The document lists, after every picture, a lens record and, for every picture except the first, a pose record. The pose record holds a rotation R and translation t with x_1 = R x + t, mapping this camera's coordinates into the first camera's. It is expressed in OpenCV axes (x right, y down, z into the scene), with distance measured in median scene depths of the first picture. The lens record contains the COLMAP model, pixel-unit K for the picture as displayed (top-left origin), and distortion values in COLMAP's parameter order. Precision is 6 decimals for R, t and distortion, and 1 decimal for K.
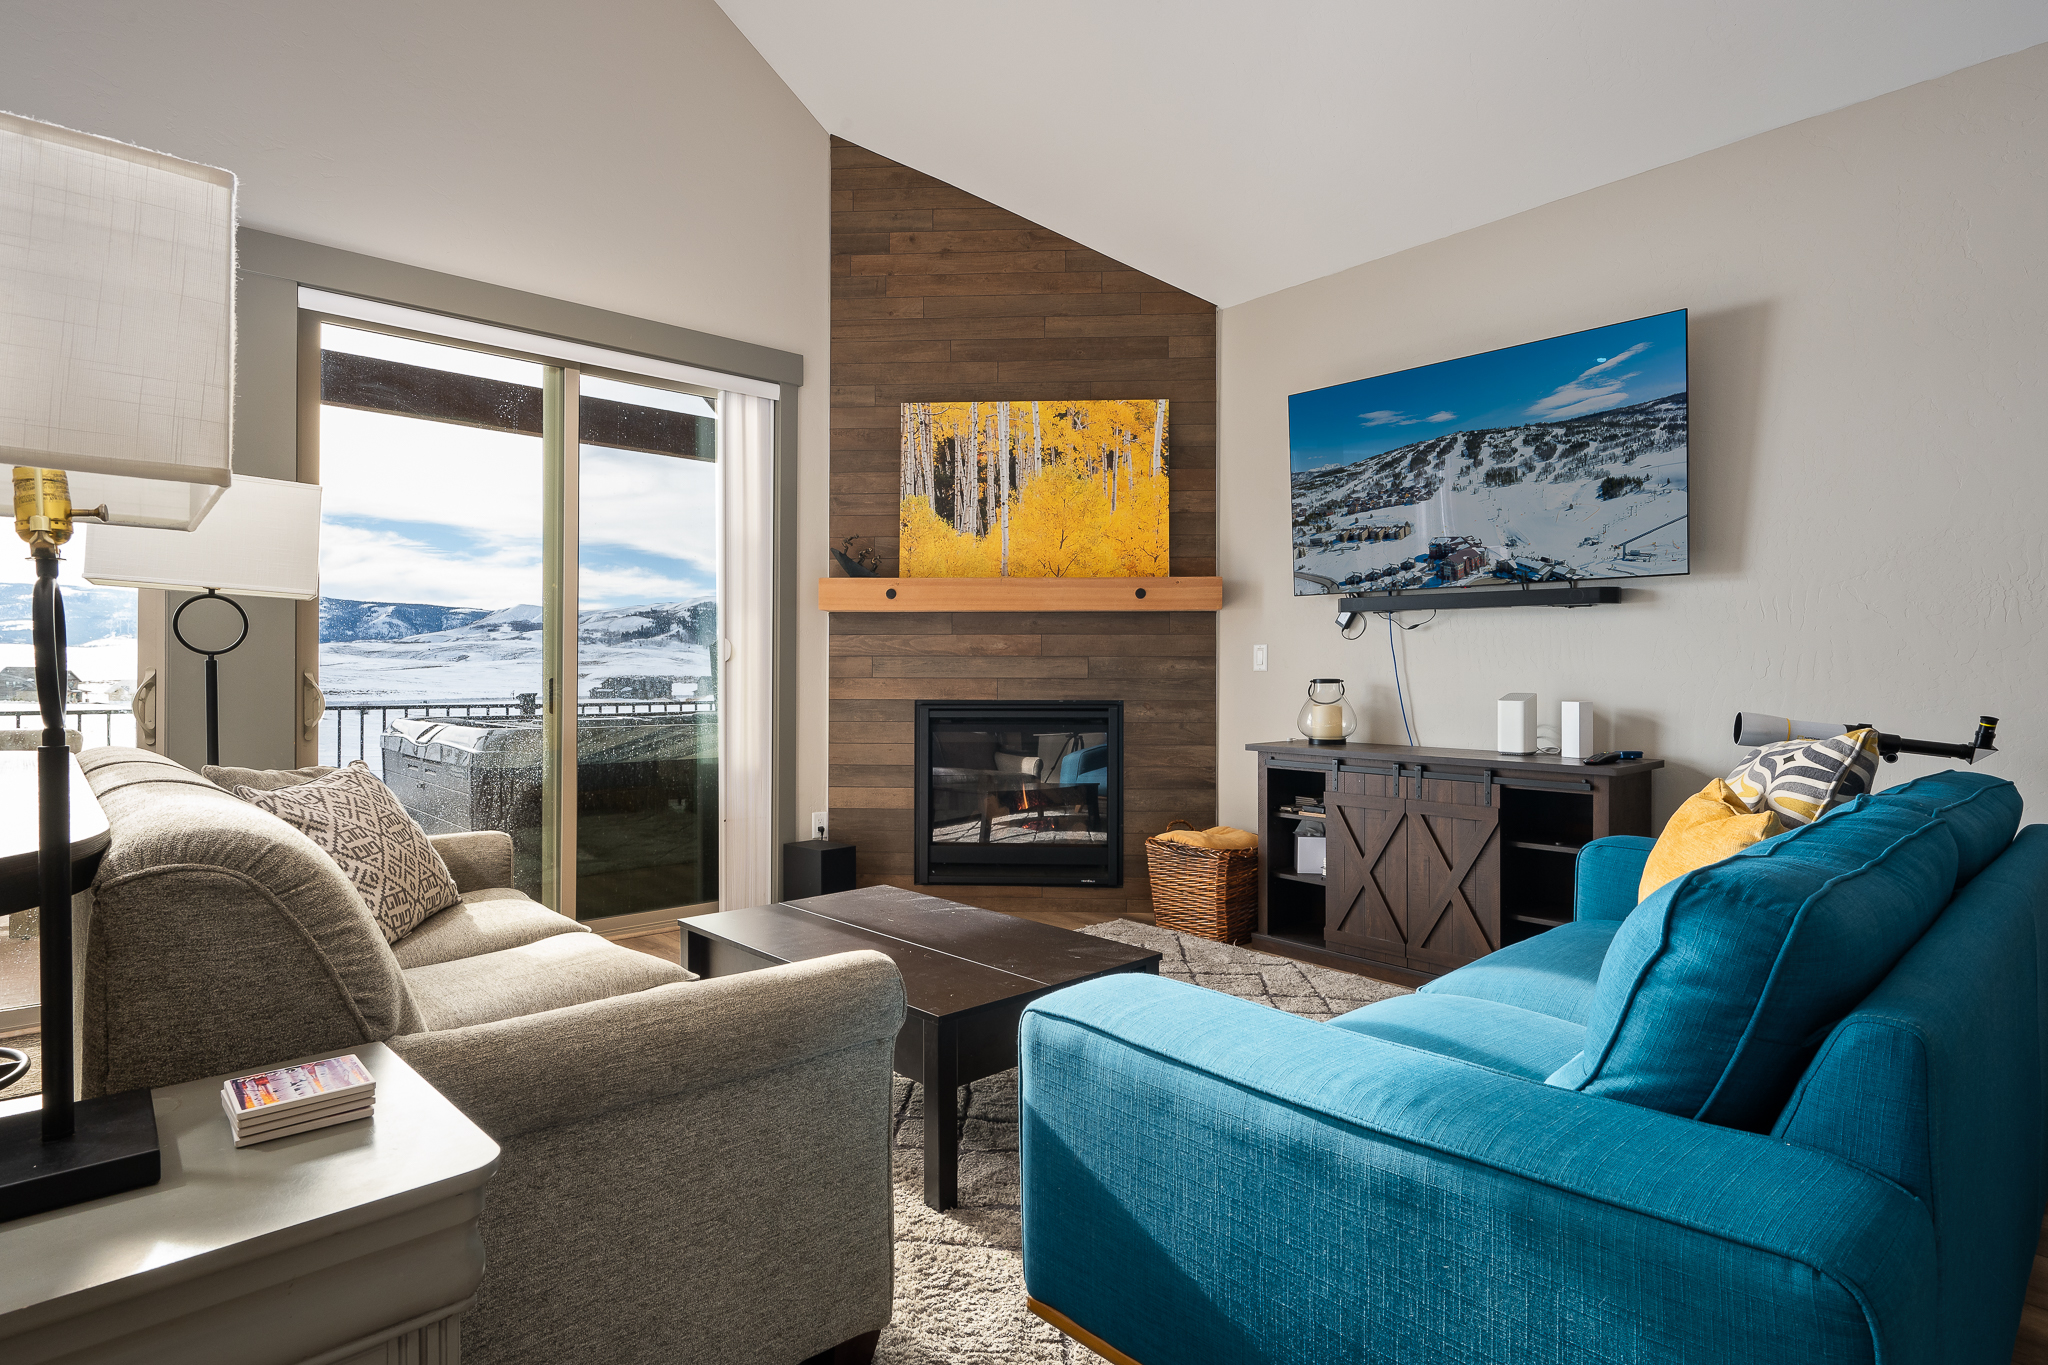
lens RADIAL K [[1057.9, 0, 1014.1], [0, 1057.9, 677.1], [0, 0, 1]] dist [-0.001090, 0.003204]
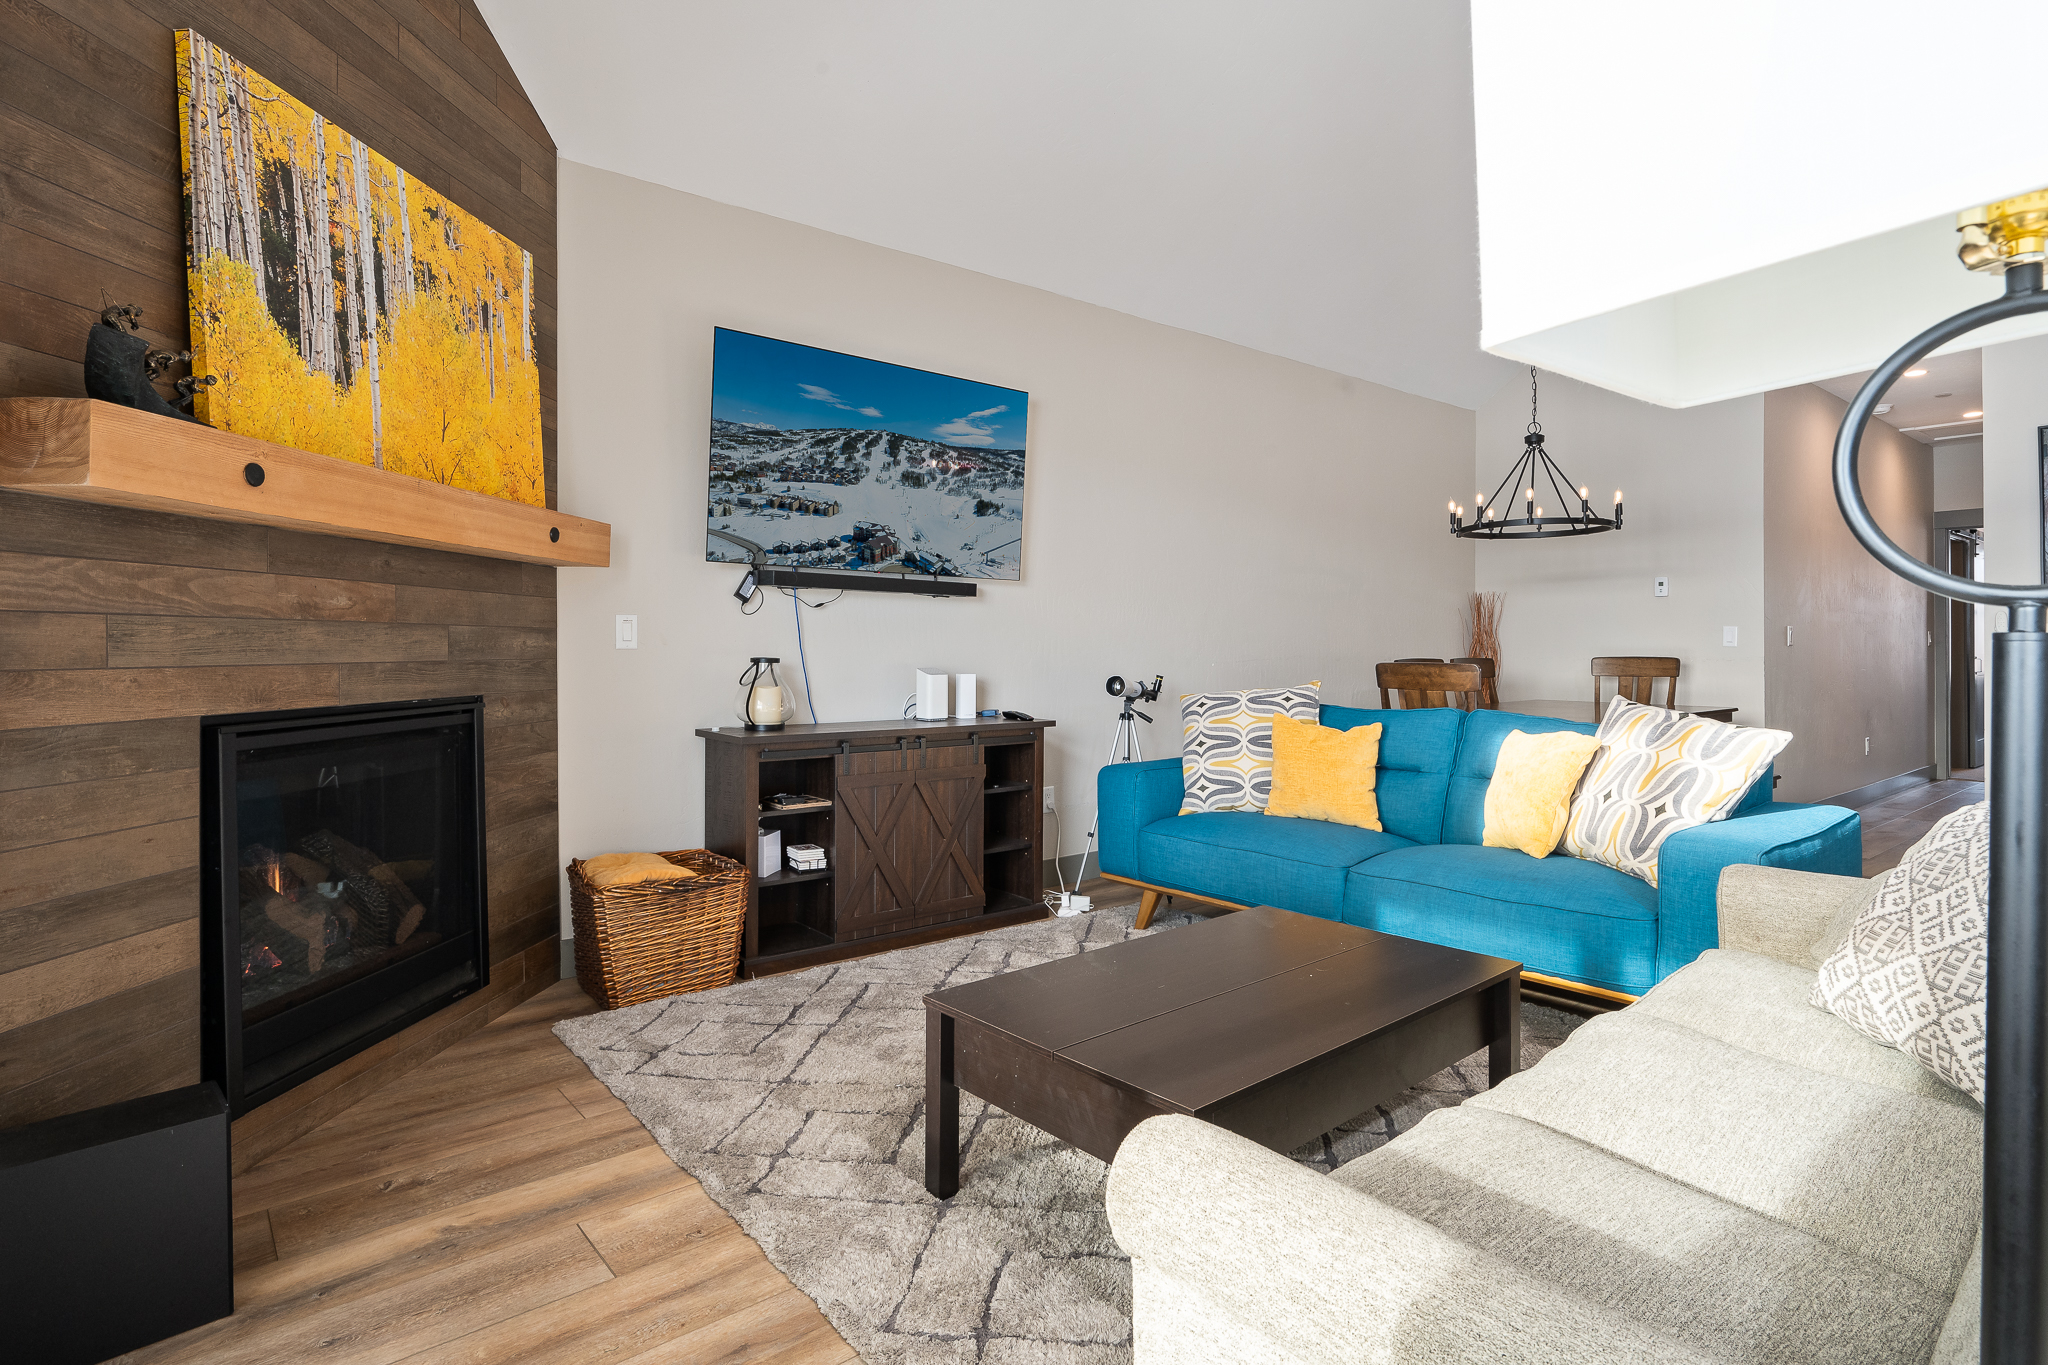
lens RADIAL K [[1057.9, 0, 993.2], [0, 1057.9, 643.9], [0, 0, 1]] dist [-0.001090, 0.003204]
pose [[0.050742, -0.000221, 0.998712, -0.524685], [0.002125, 0.999998, 0.000113, -0.008192], [-0.998710, 0.002117, 0.050742, 0.660030]]
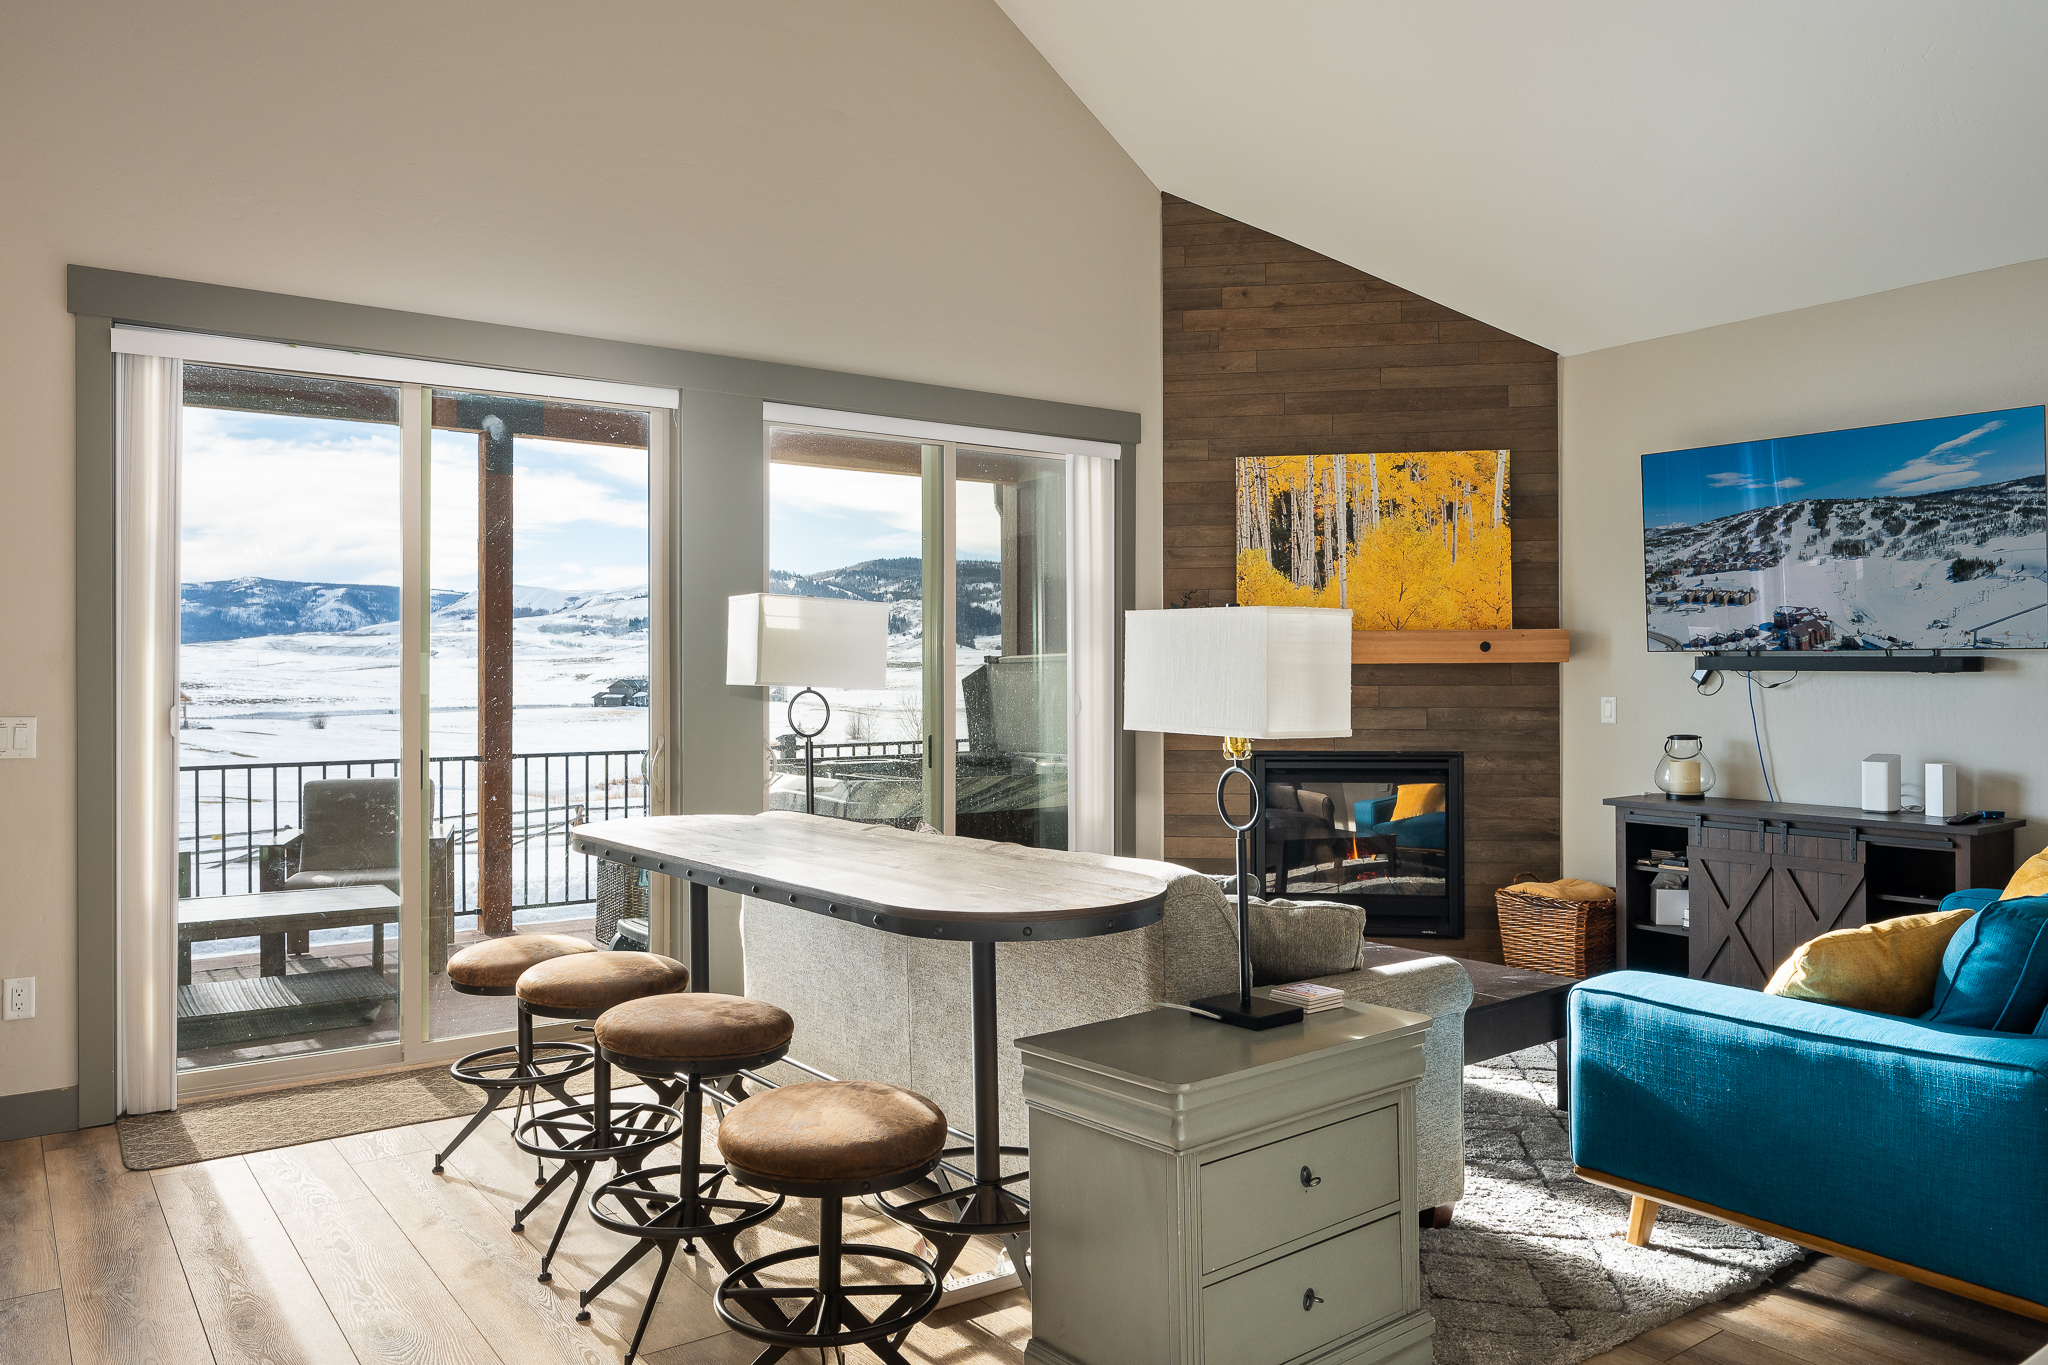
lens RADIAL K [[1404.0, 0, 1035.0], [0, 1404.0, 676.9], [0, 0, 1]] dist [0.003734, -0.018794]
pose [[0.995810, -0.005835, -0.091265, -0.178428], [0.005638, 0.999981, -0.002420, -0.047631], [0.091277, 0.001895, 0.995824, -0.355778]]
